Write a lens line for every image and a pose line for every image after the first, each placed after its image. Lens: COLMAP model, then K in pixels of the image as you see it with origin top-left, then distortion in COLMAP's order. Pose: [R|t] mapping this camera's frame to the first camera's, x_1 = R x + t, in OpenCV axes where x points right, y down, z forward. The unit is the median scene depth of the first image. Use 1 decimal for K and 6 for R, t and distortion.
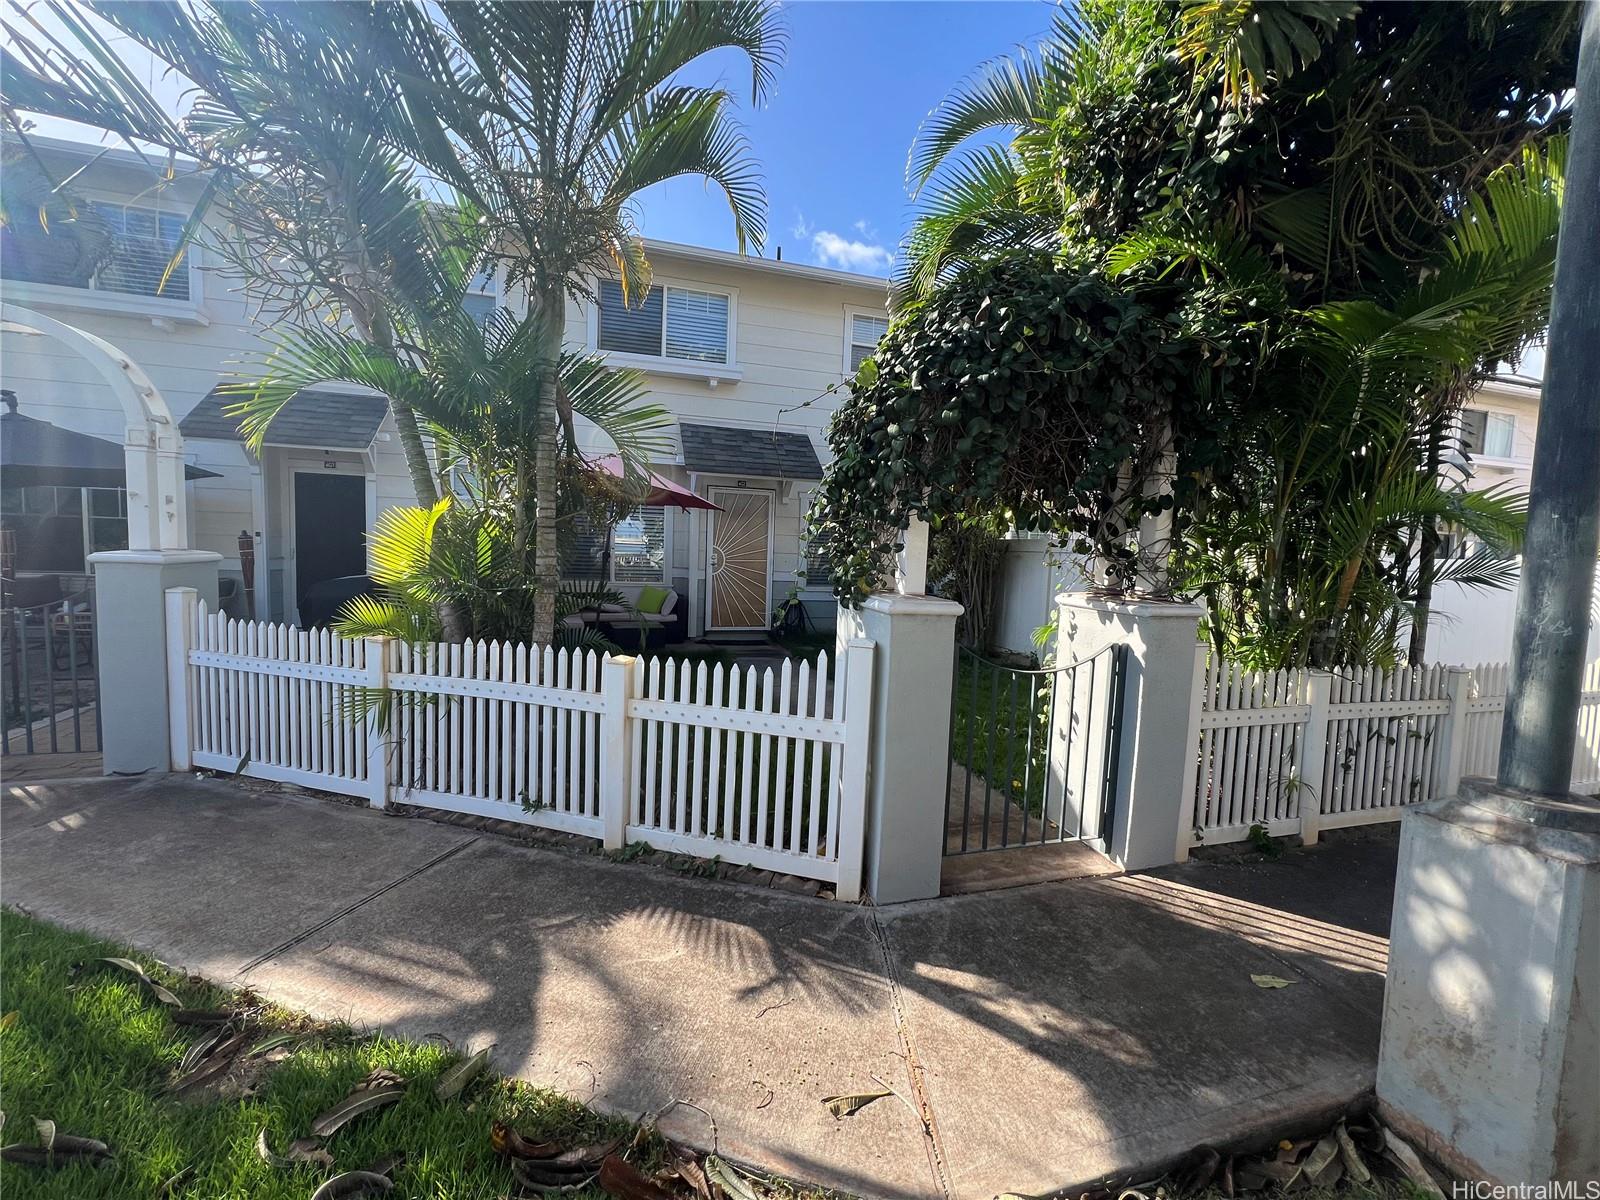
lens RADIAL K [[646.9, 0, 799.8], [0, 646.9, 597.4], [0, 0, 1]] dist [0.002340, -0.000657]
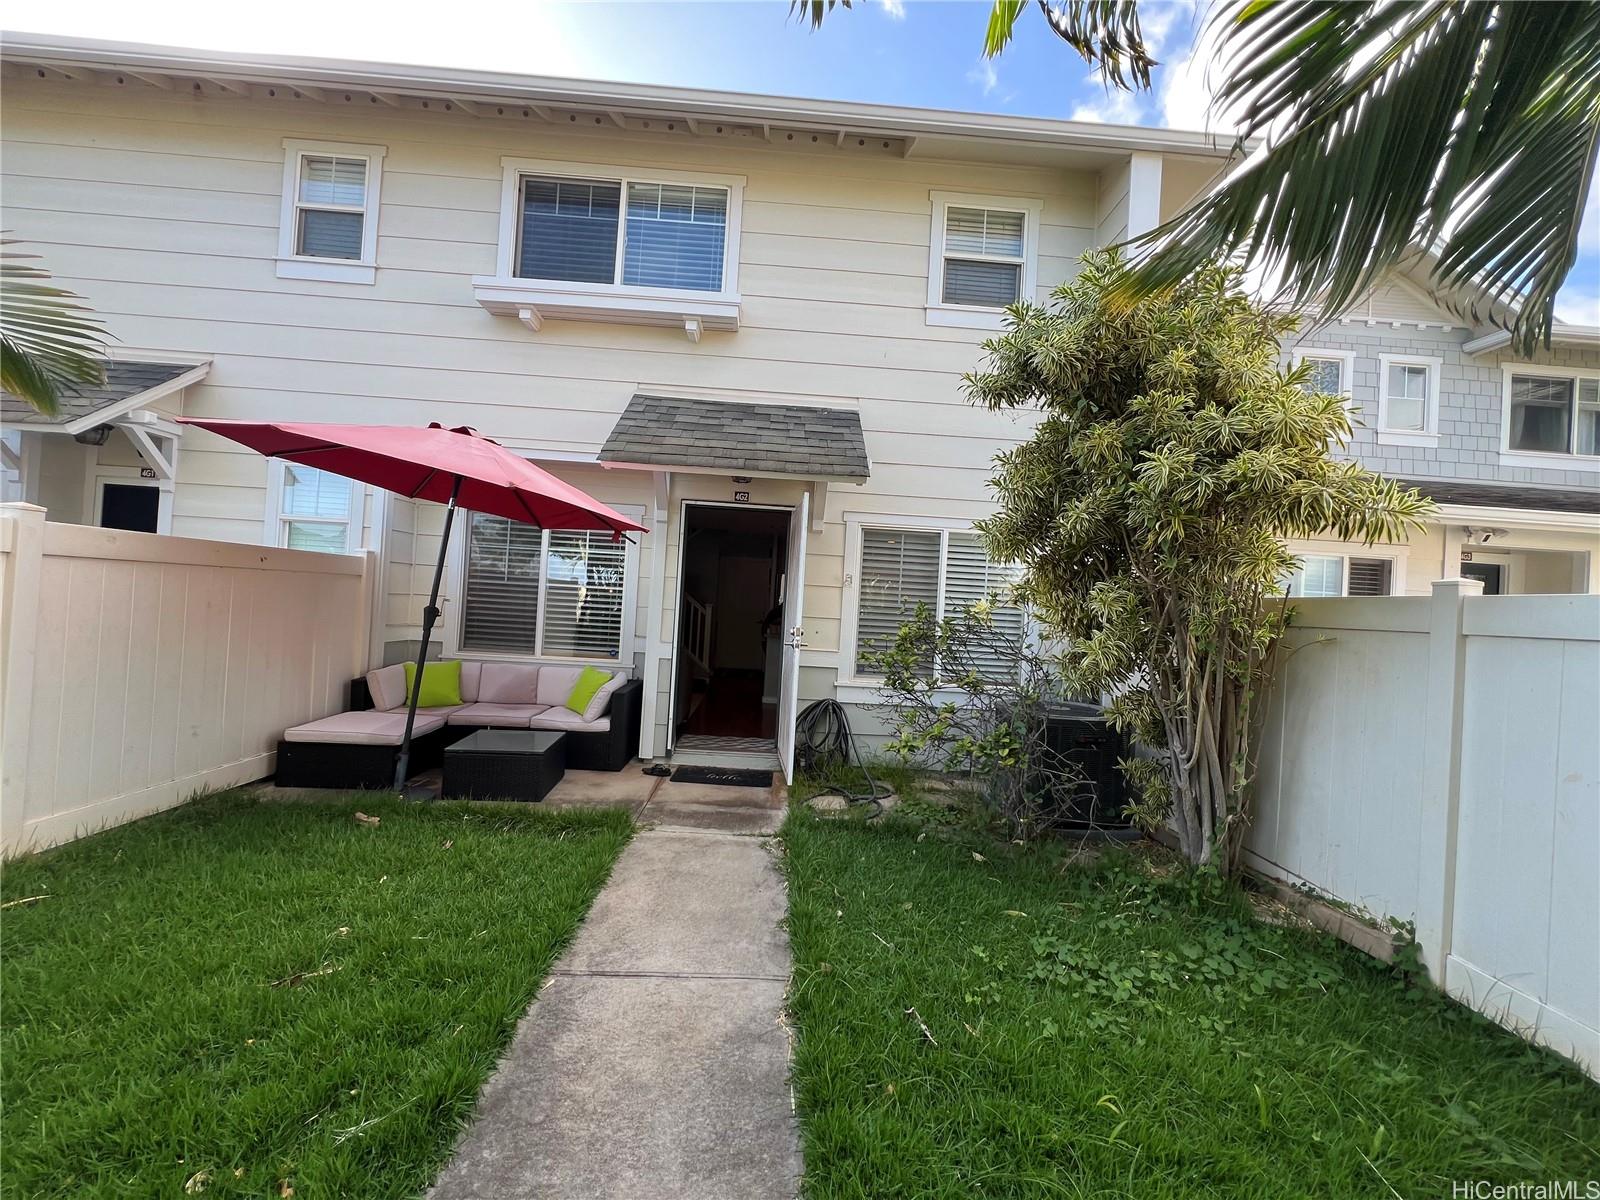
lens RADIAL K [[646.9, 0, 794.6], [0, 646.9, 595.0], [0, 0, 1]] dist [0.002340, -0.000657]
pose [[0.965236, 0.017293, -0.260809, 0.116130], [-0.043858, 0.994377, -0.096385, -0.035418], [0.257676, 0.104473, 0.960567, 0.485303]]
